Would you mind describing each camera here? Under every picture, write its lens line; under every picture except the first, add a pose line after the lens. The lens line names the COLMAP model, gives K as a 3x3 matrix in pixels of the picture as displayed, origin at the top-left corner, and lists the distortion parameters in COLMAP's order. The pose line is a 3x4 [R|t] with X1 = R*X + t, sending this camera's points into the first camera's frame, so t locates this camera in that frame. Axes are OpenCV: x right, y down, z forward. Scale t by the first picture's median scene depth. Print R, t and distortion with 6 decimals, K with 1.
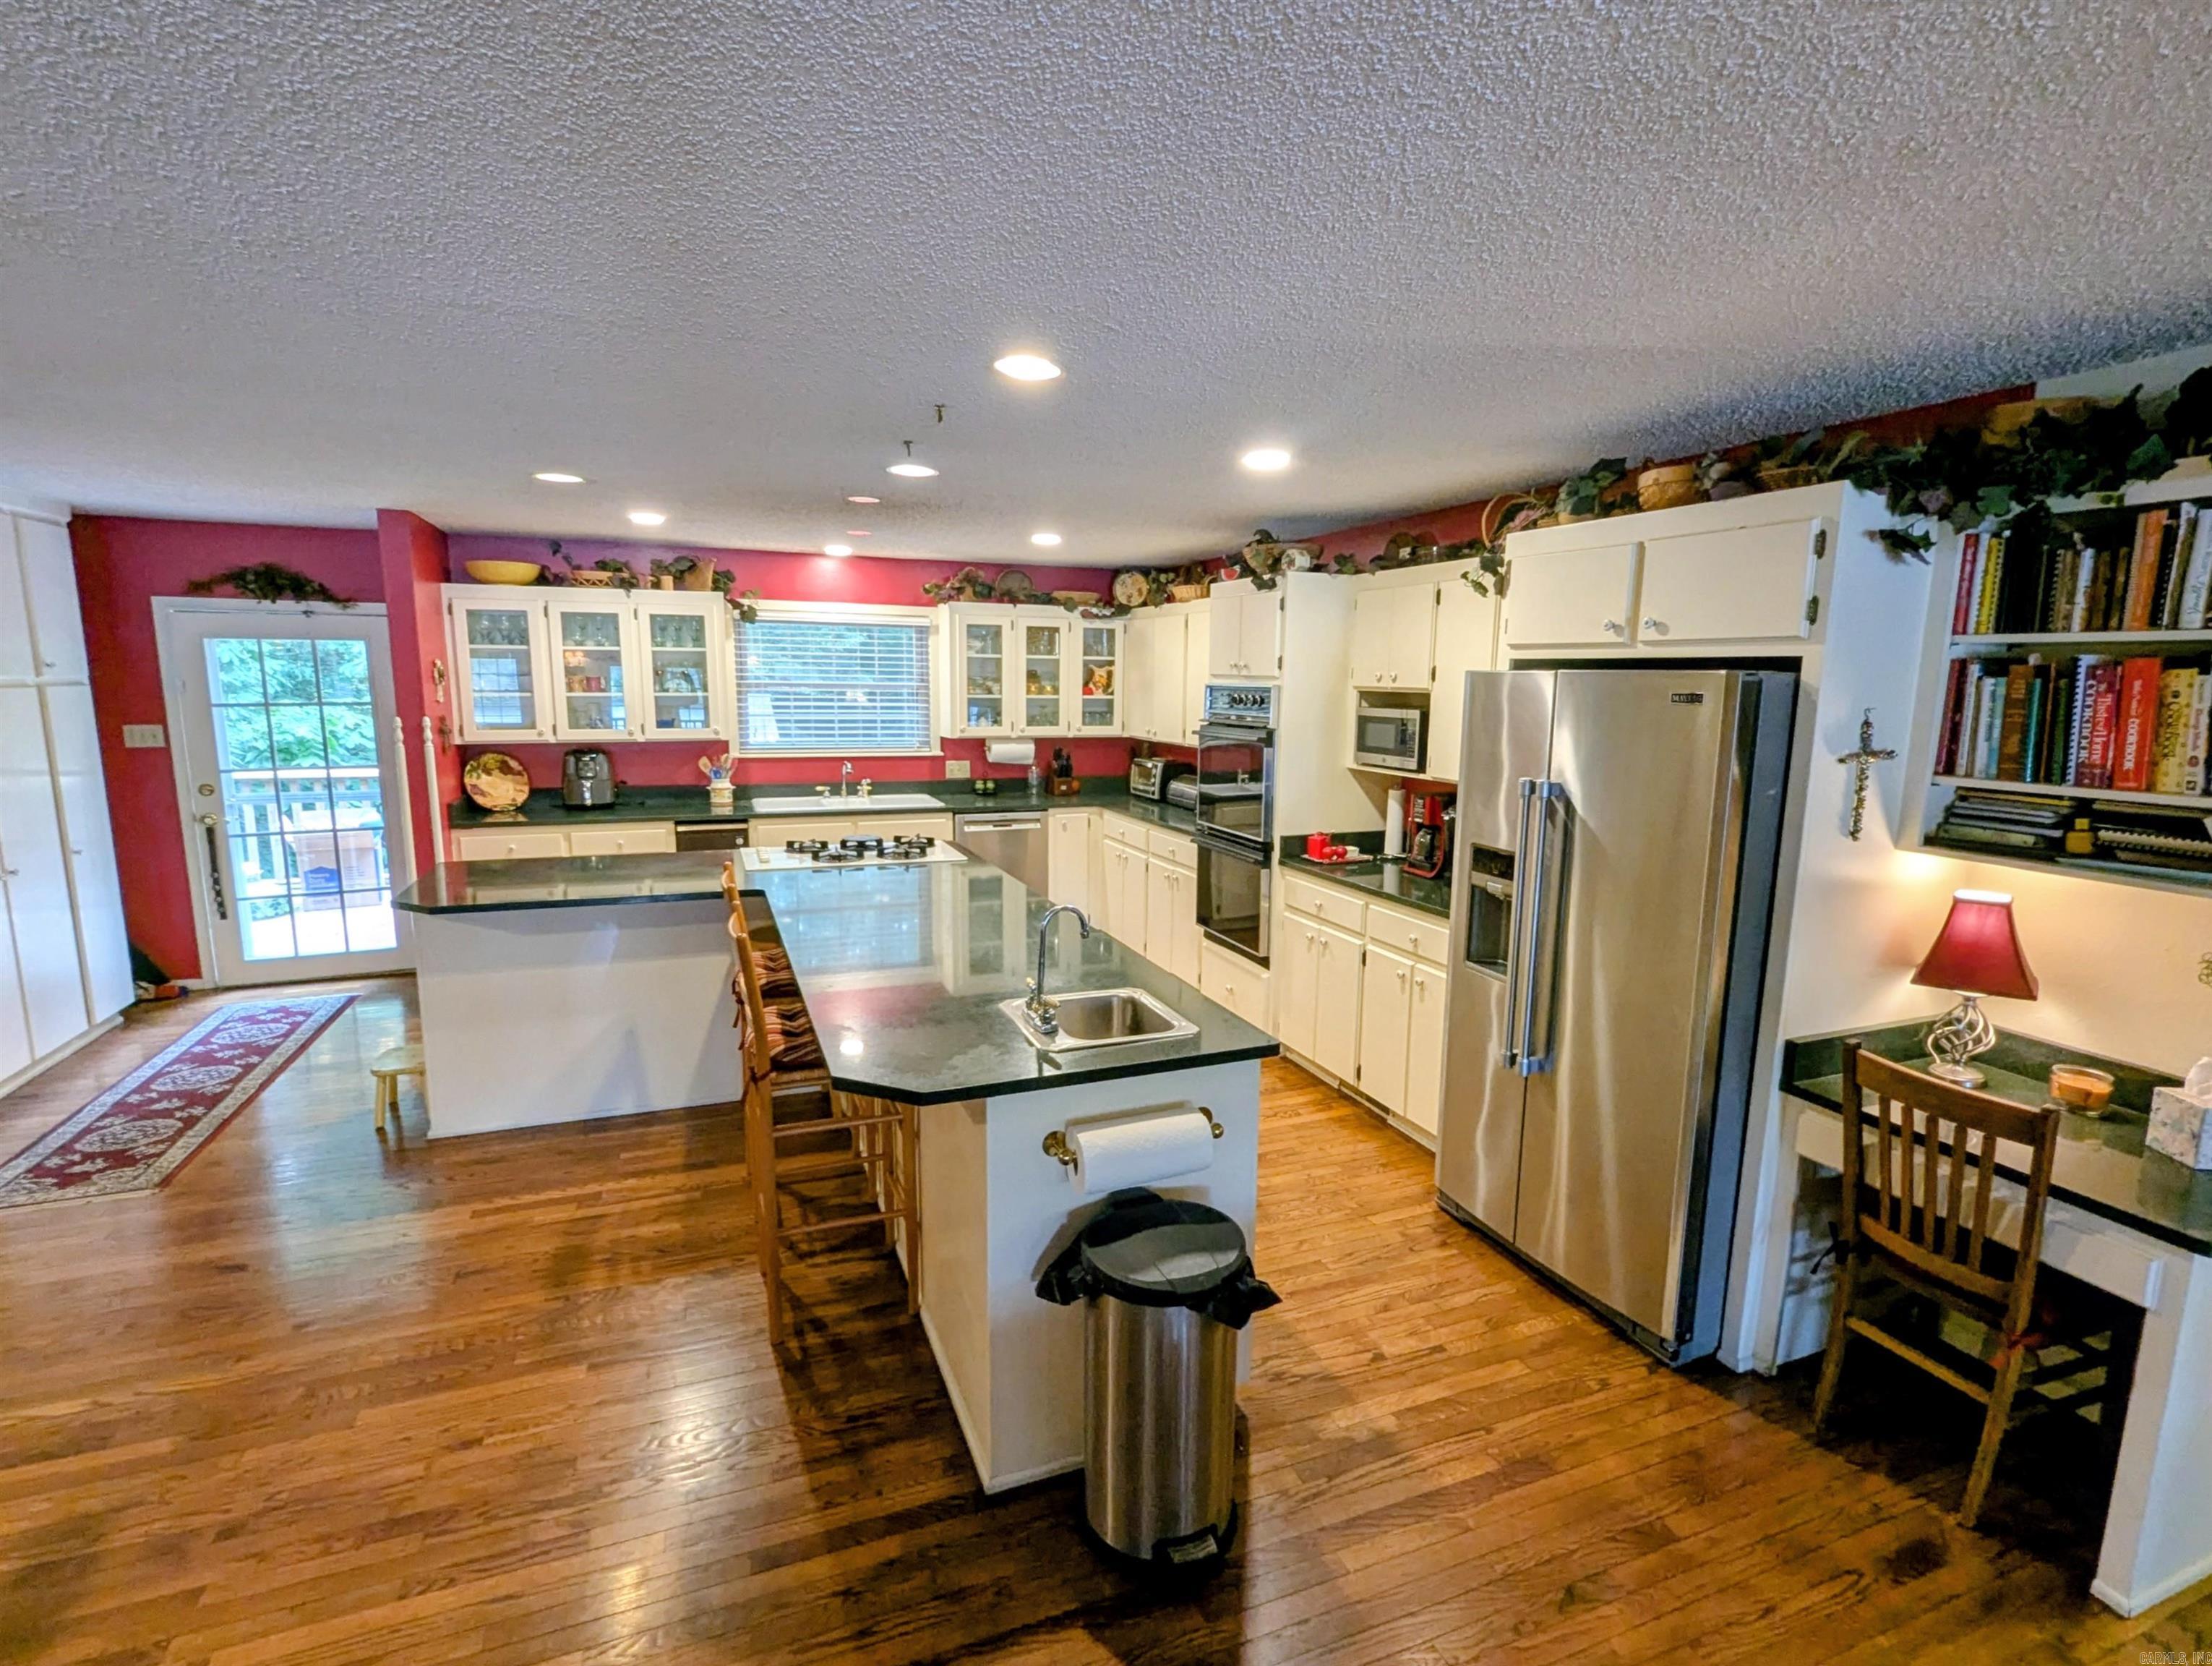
lens RADIAL K [[1049.3, 0, 1114.8], [0, 1049.3, 843.7], [0, 0, 1]] dist [-0.001376, 0.000248]
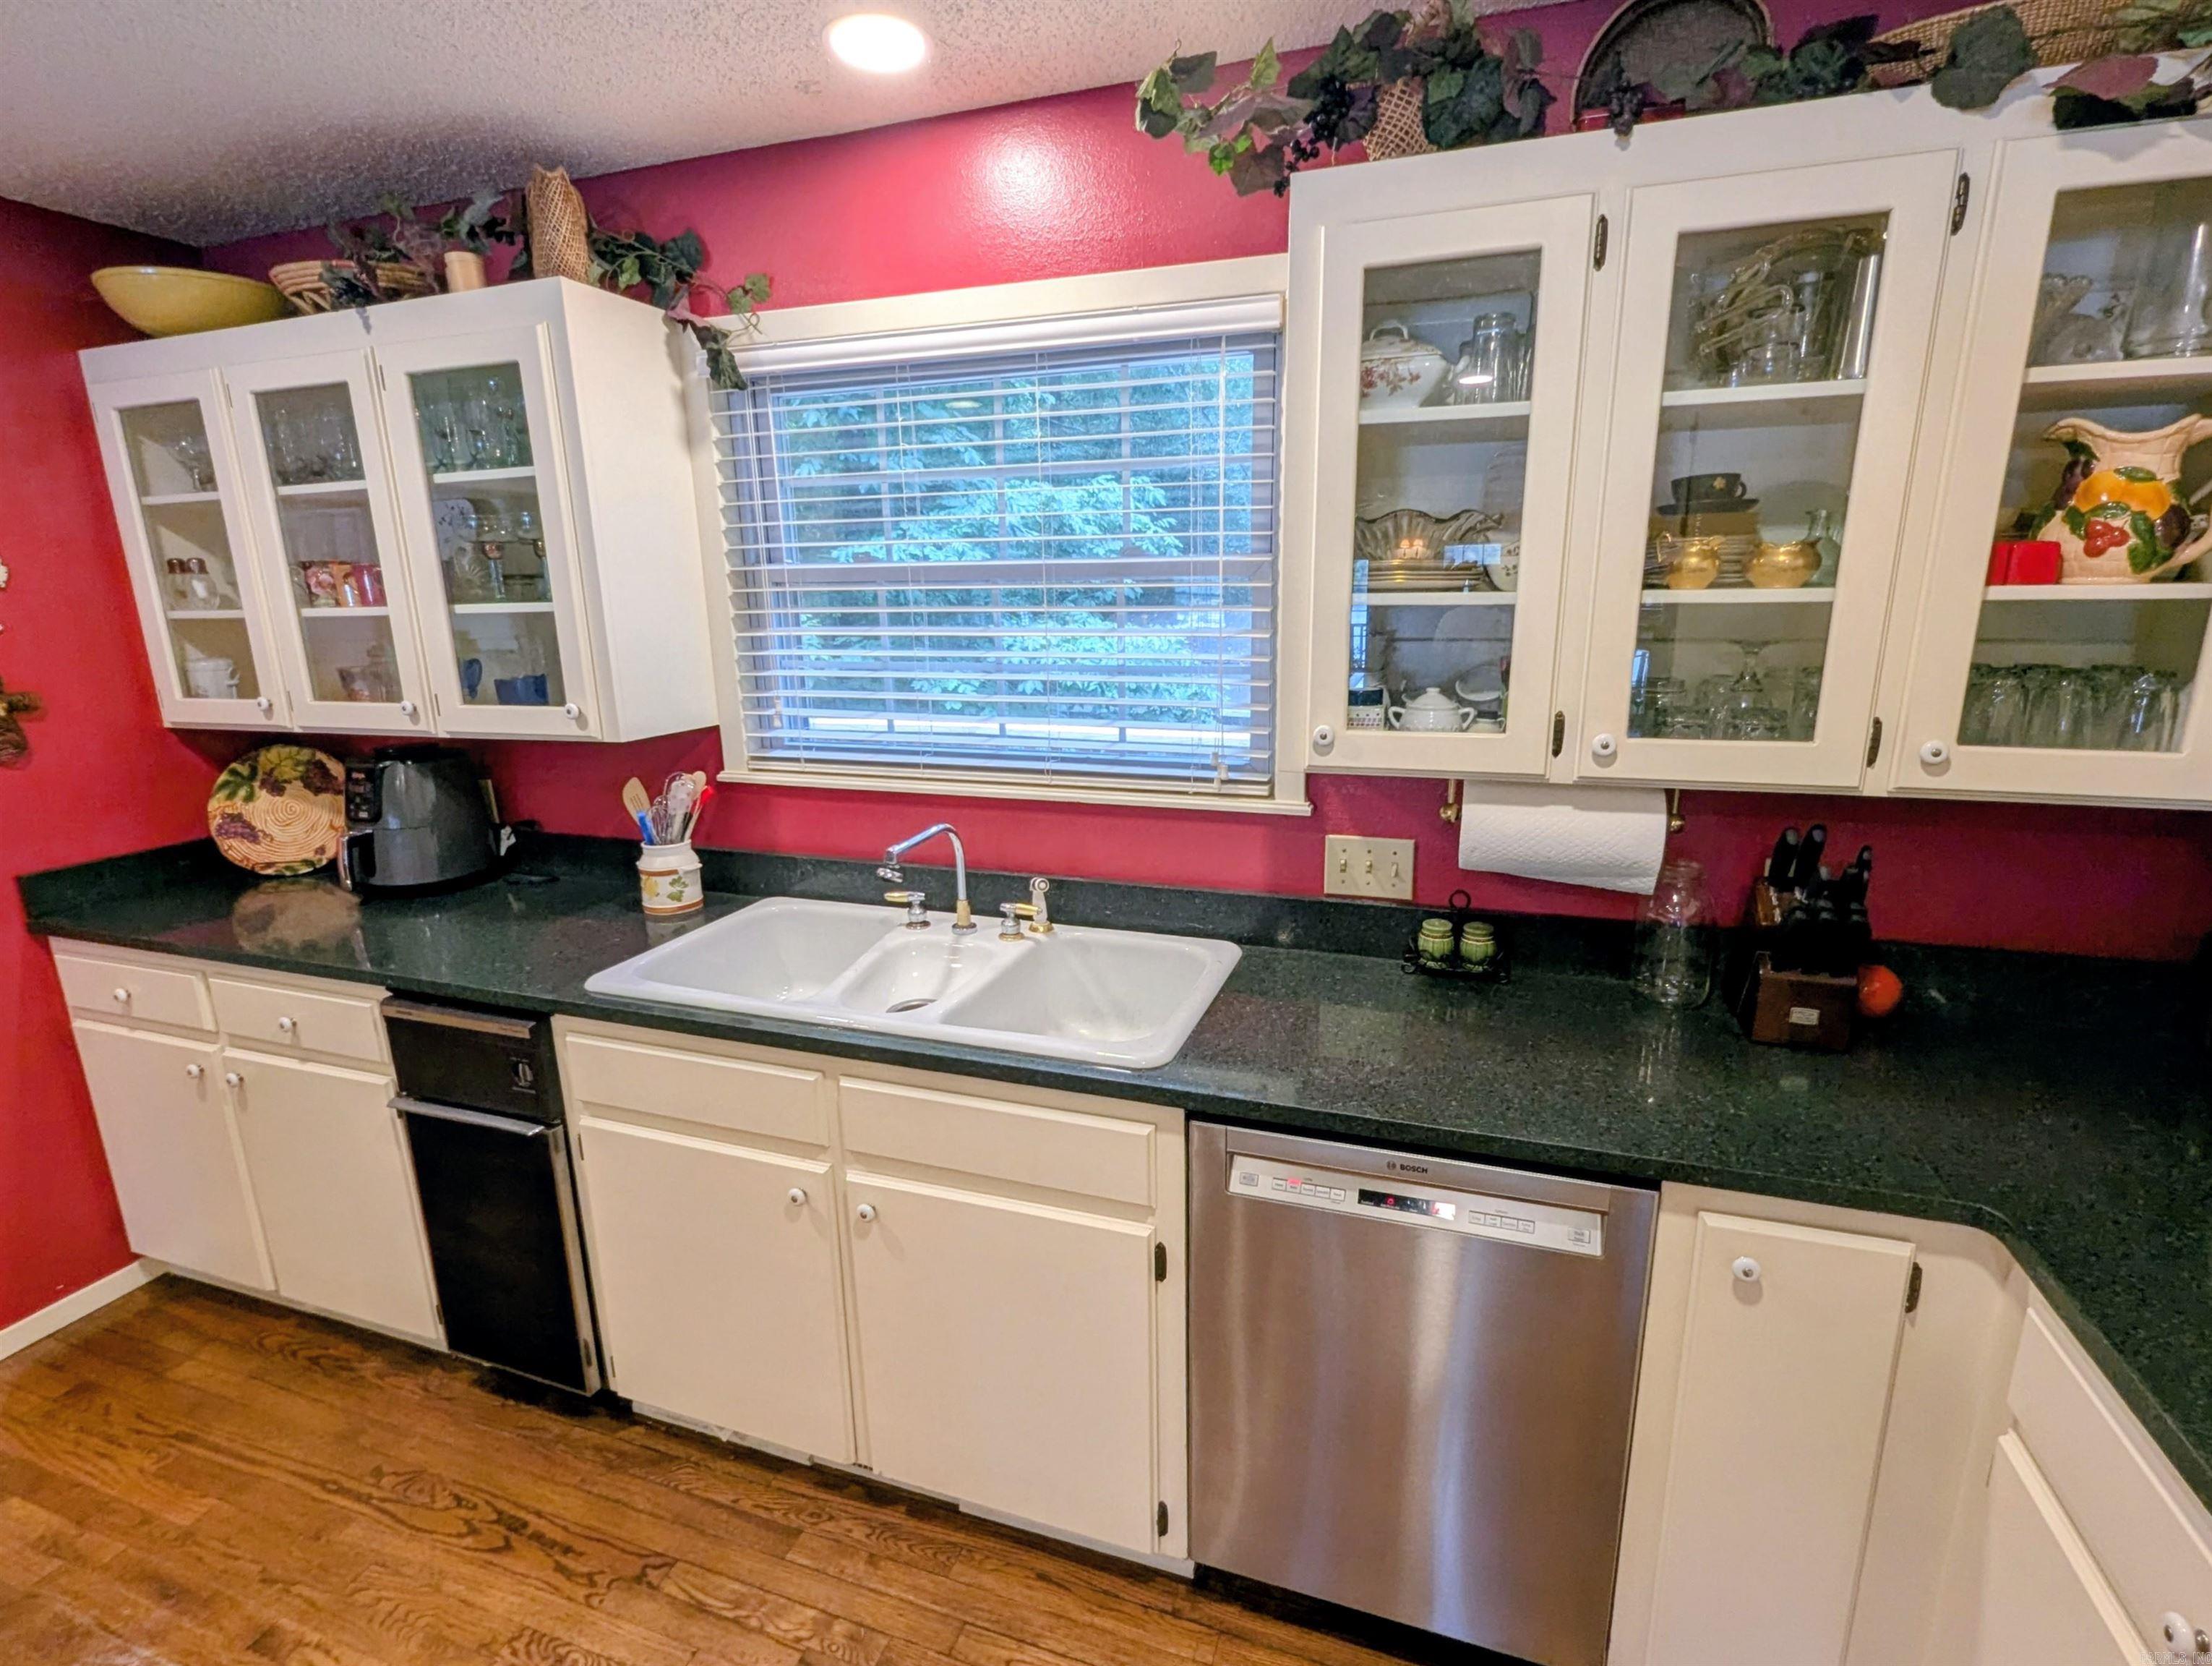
lens RADIAL K [[1049.3, 0, 1114.8], [0, 1049.3, 843.7], [0, 0, 1]] dist [-0.001376, 0.000248]
pose [[0.761429, 0.130615, -0.634954, -0.028209], [-0.077171, 0.990789, 0.111271, -0.119861], [0.643639, -0.035725, 0.764495, 0.866127]]
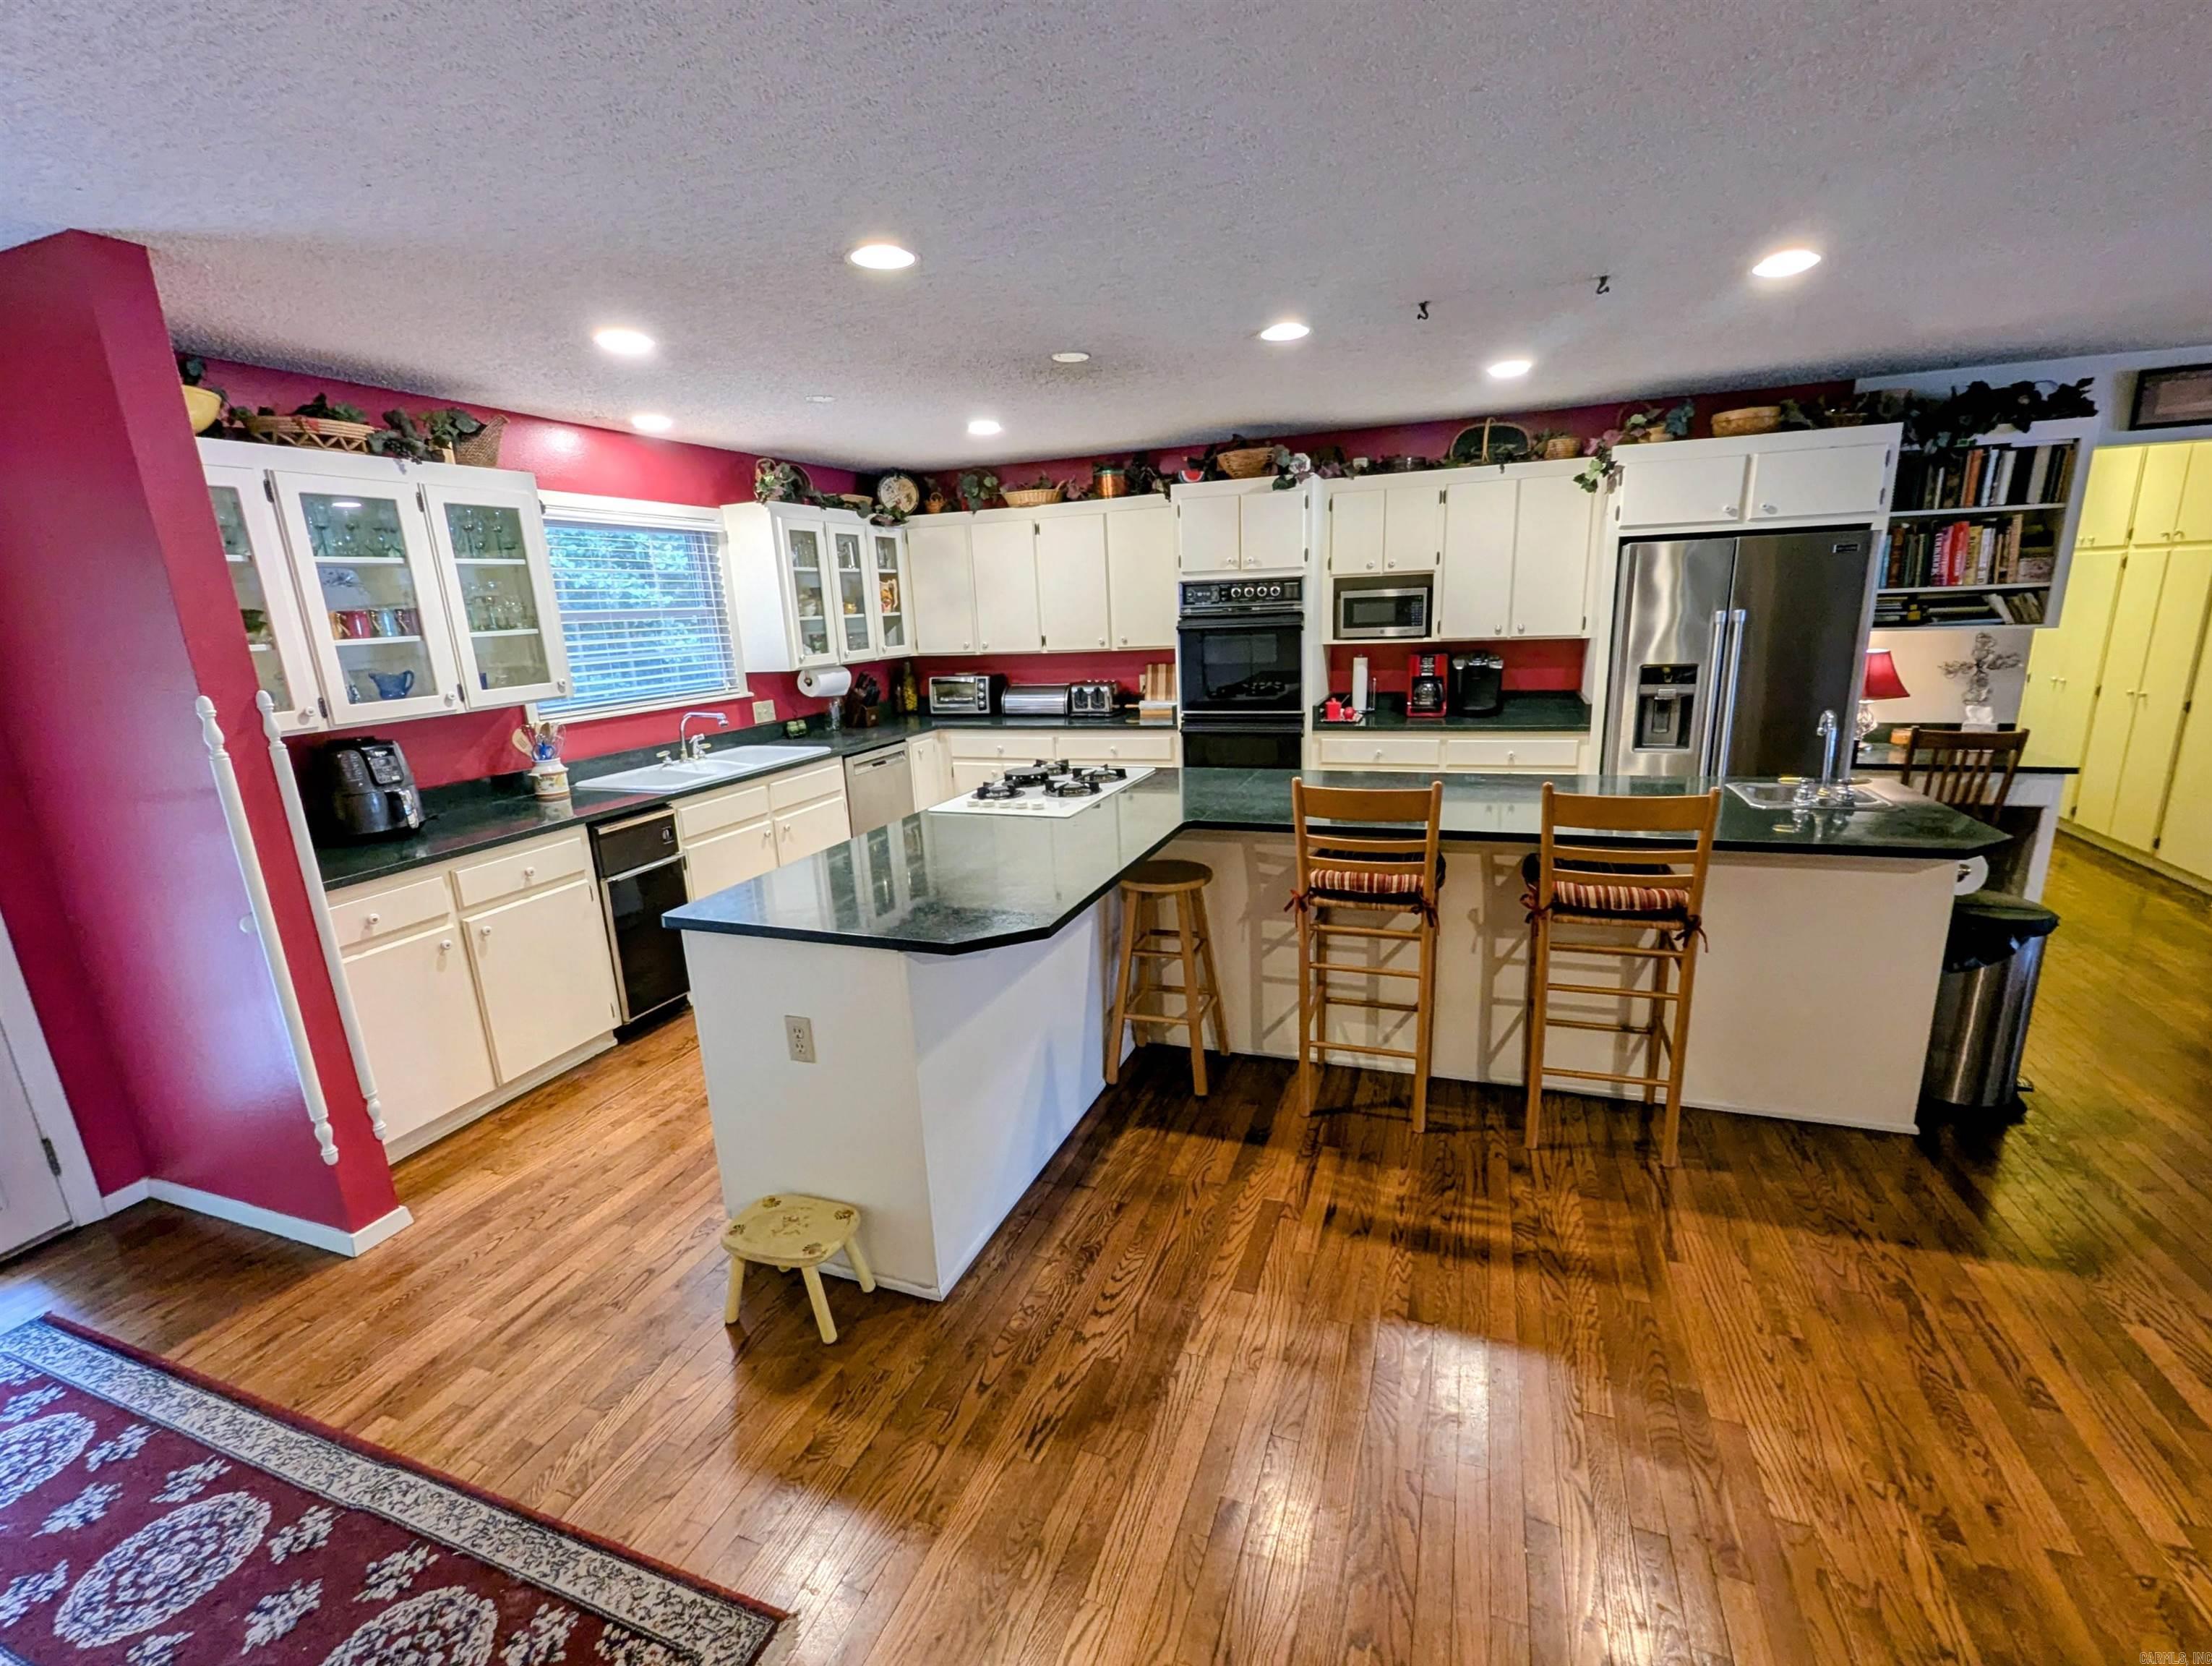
lens RADIAL K [[964.2, 0, 1106.0], [0, 964.2, 833.0], [0, 0, 1]] dist [-0.000113, -0.000118]
pose [[0.675733, -0.213906, 0.705428, -0.610160], [0.166780, 0.976521, 0.136350, -0.041926], [-0.718032, 0.025515, 0.695543, 0.326565]]
